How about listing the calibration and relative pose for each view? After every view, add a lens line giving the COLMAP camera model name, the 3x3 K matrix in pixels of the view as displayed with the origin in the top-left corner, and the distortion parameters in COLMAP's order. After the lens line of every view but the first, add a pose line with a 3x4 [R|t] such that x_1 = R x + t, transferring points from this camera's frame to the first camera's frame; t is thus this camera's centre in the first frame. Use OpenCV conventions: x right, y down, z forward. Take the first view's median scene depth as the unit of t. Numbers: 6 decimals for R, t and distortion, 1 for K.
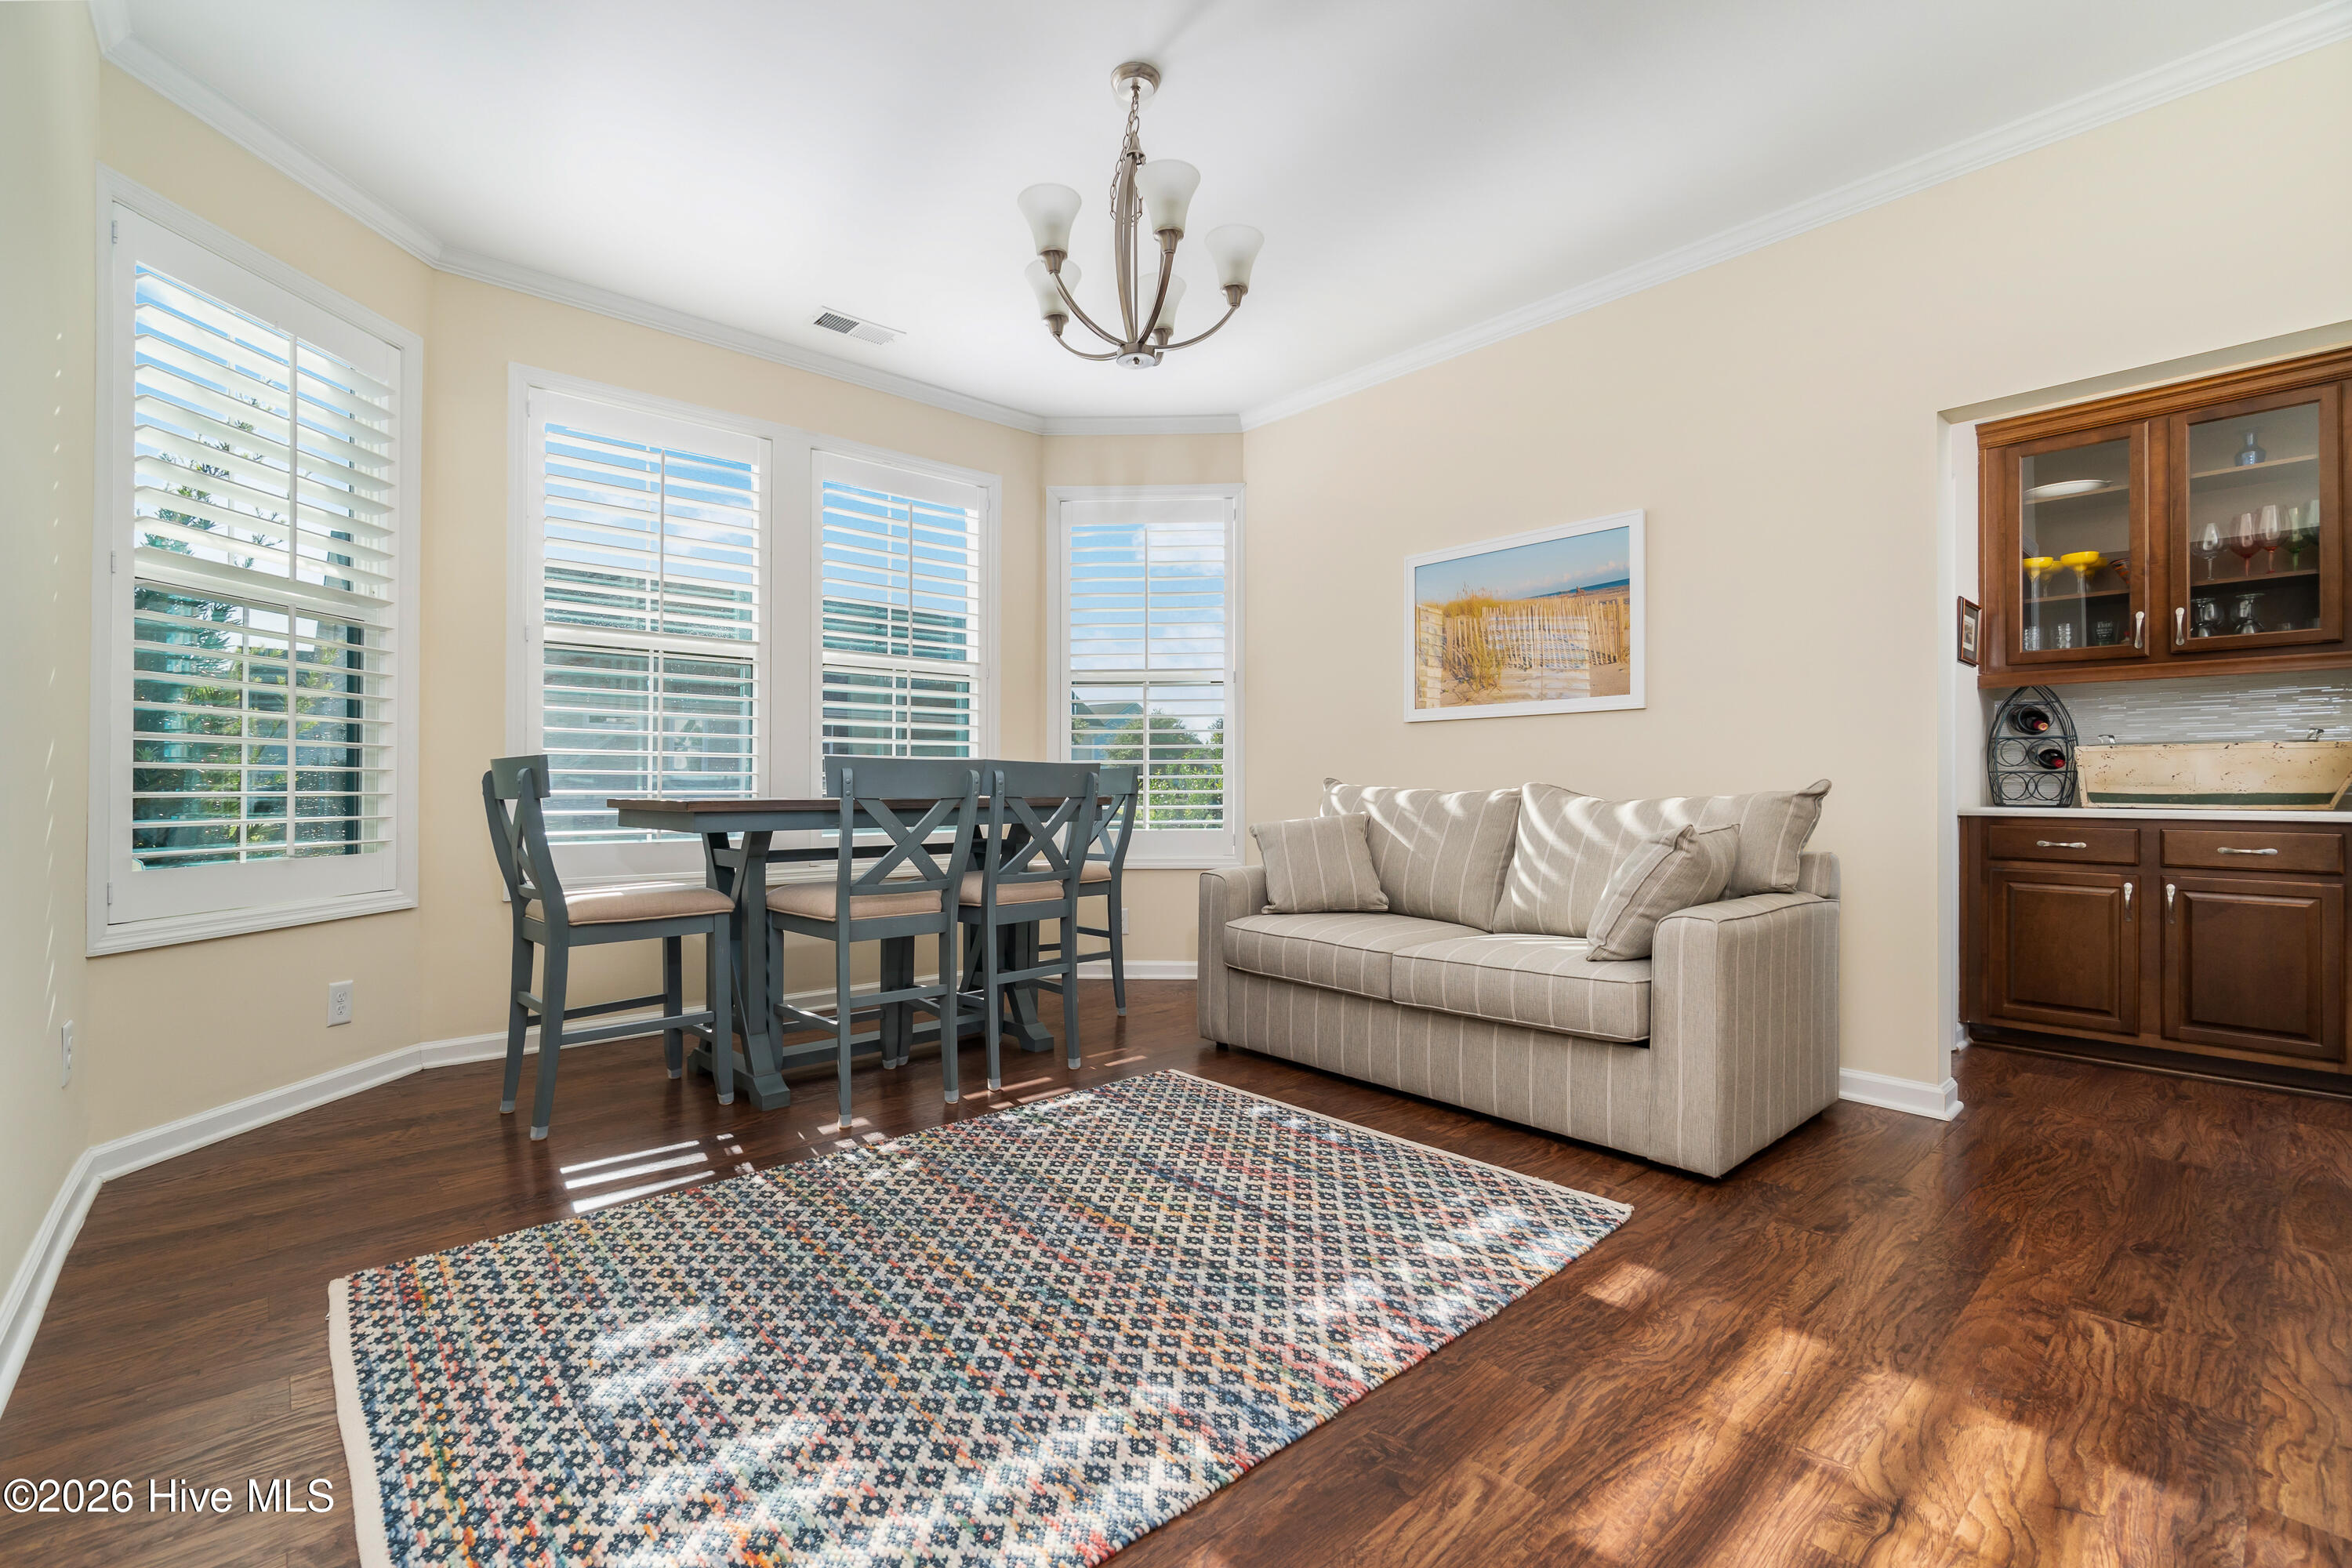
lens RADIAL K [[1026.3, 0, 1177.4], [0, 1026.3, 789.2], [0, 0, 1]] dist [-0.004040, 0.002264]
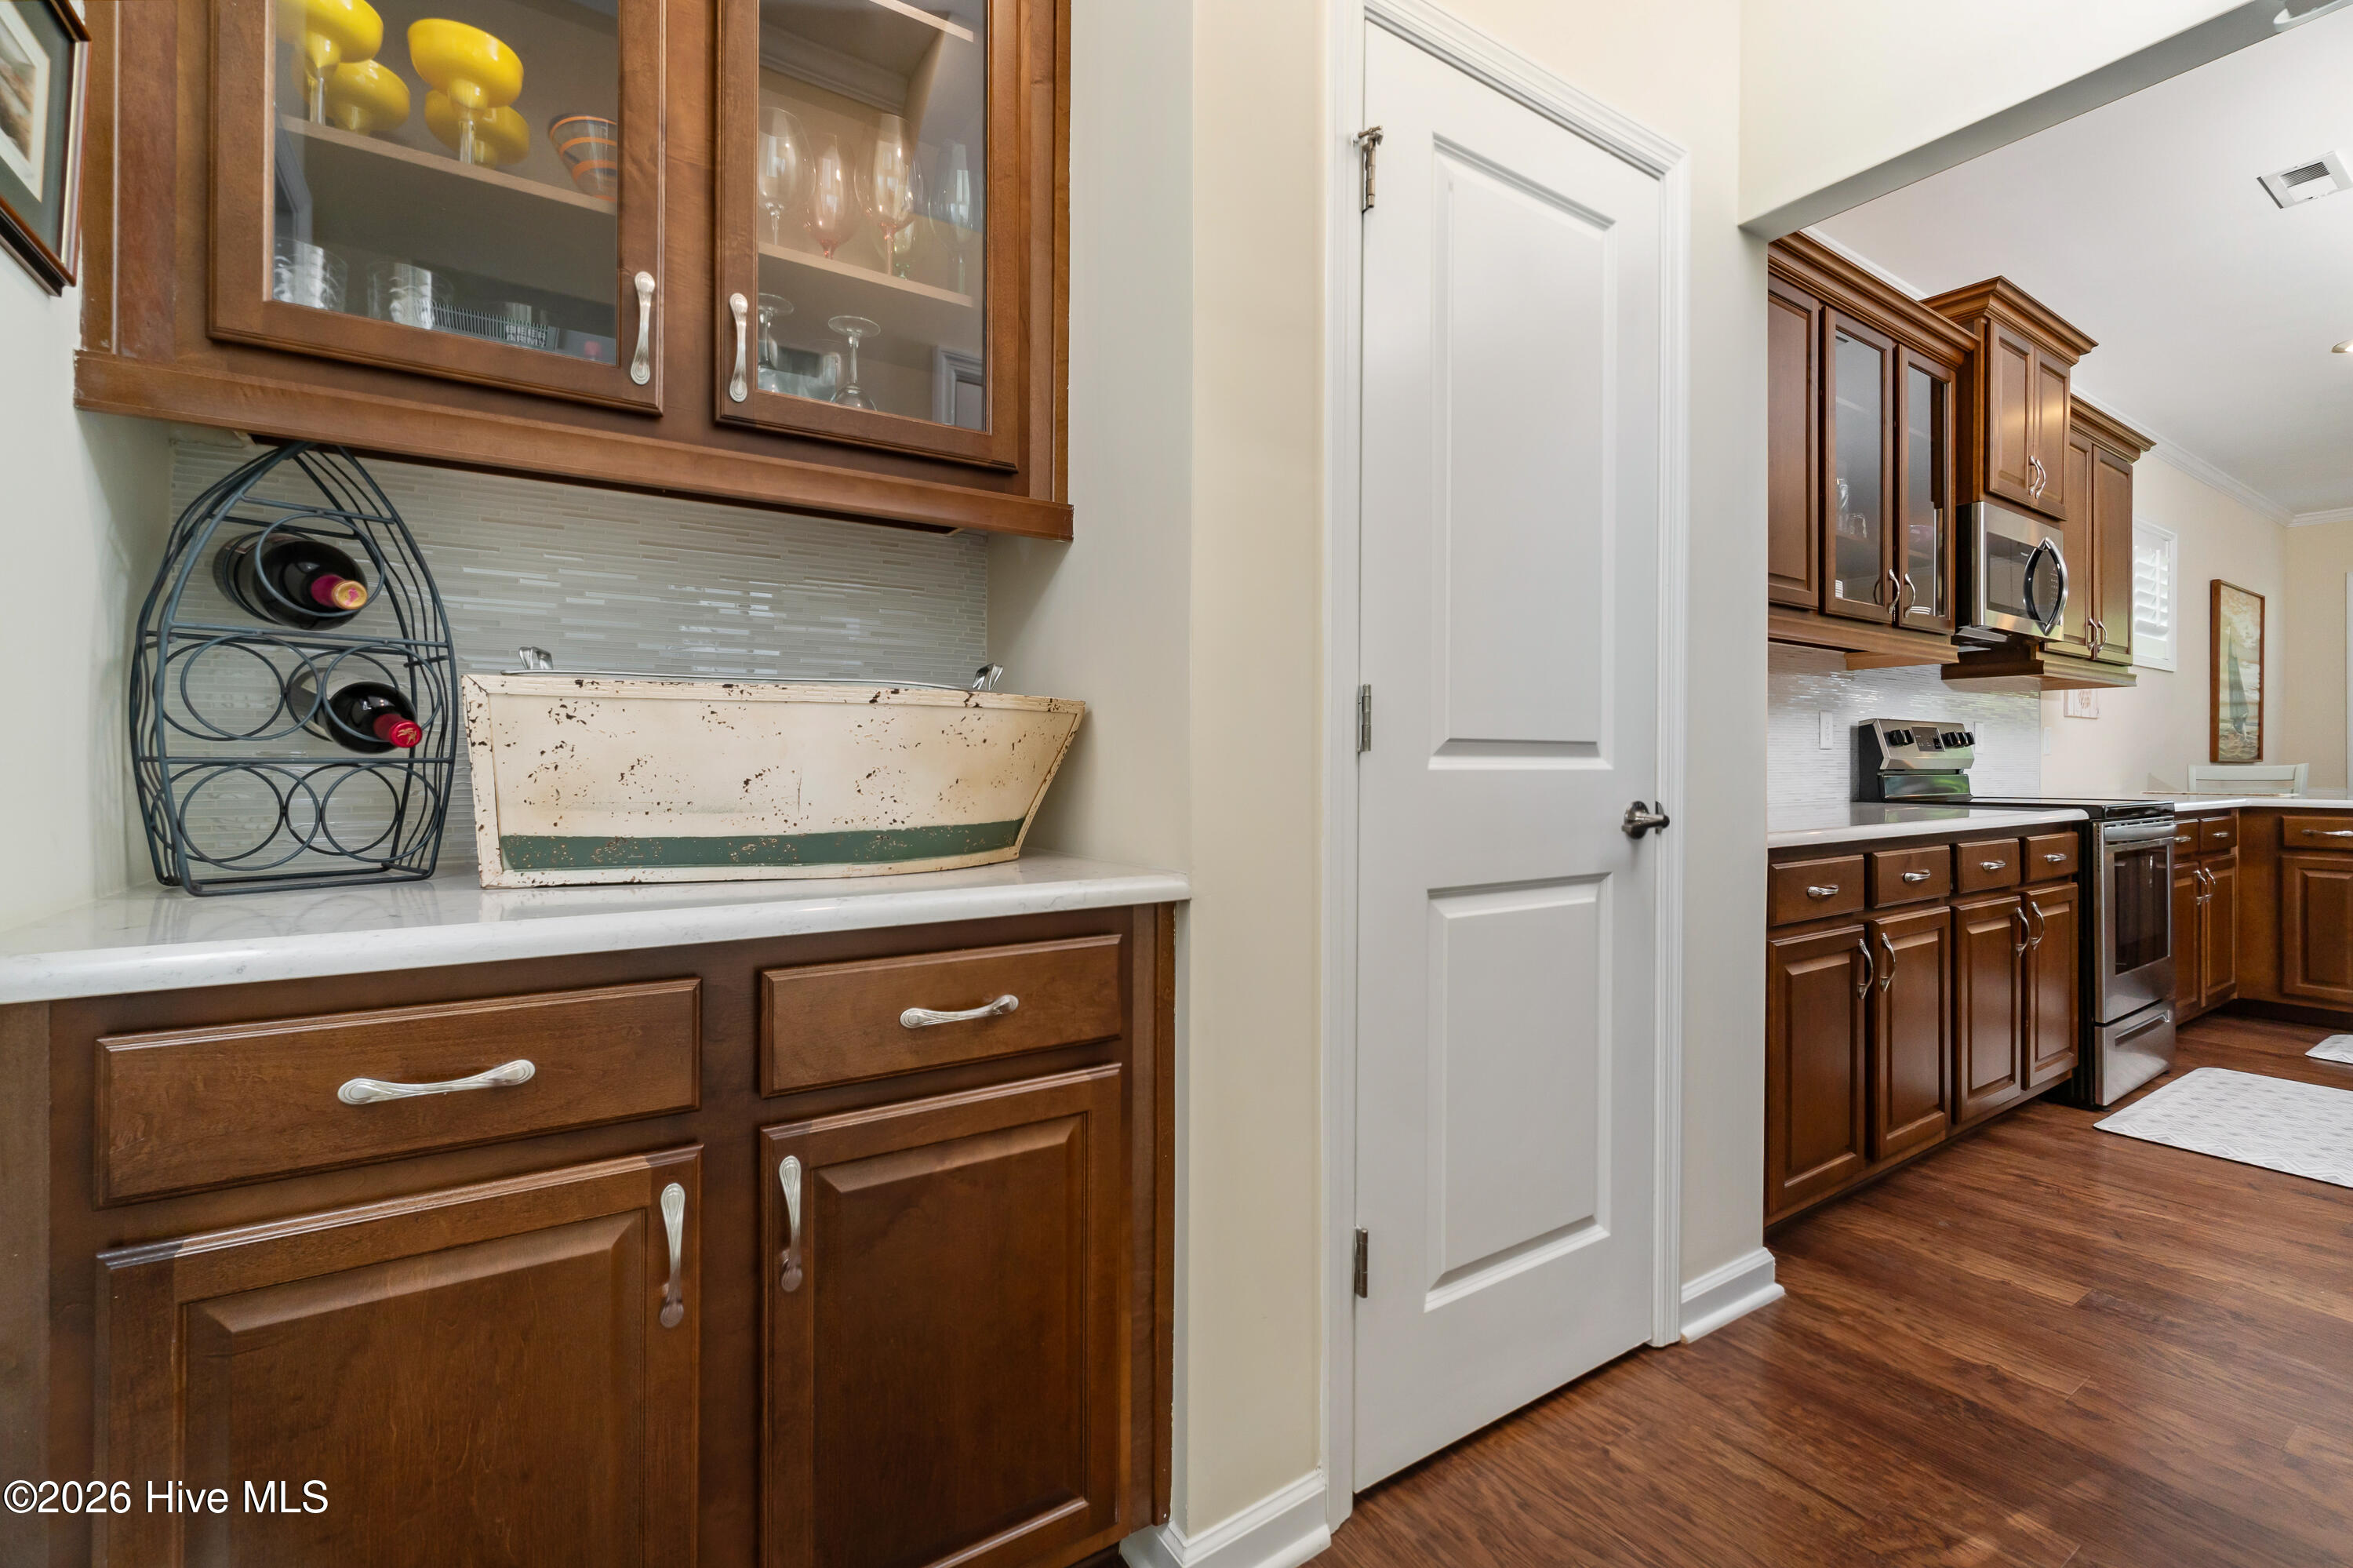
lens RADIAL K [[985.7, 0, 1182.1], [0, 985.7, 798.9], [0, 0, 1]] dist [-0.000275, 0.000026]
pose [[0.159351, -0.006060, 0.987203, 0.668281], [-0.005075, 0.999963, 0.006957, -0.009687], [-0.987209, -0.006119, 0.159315, 0.792405]]
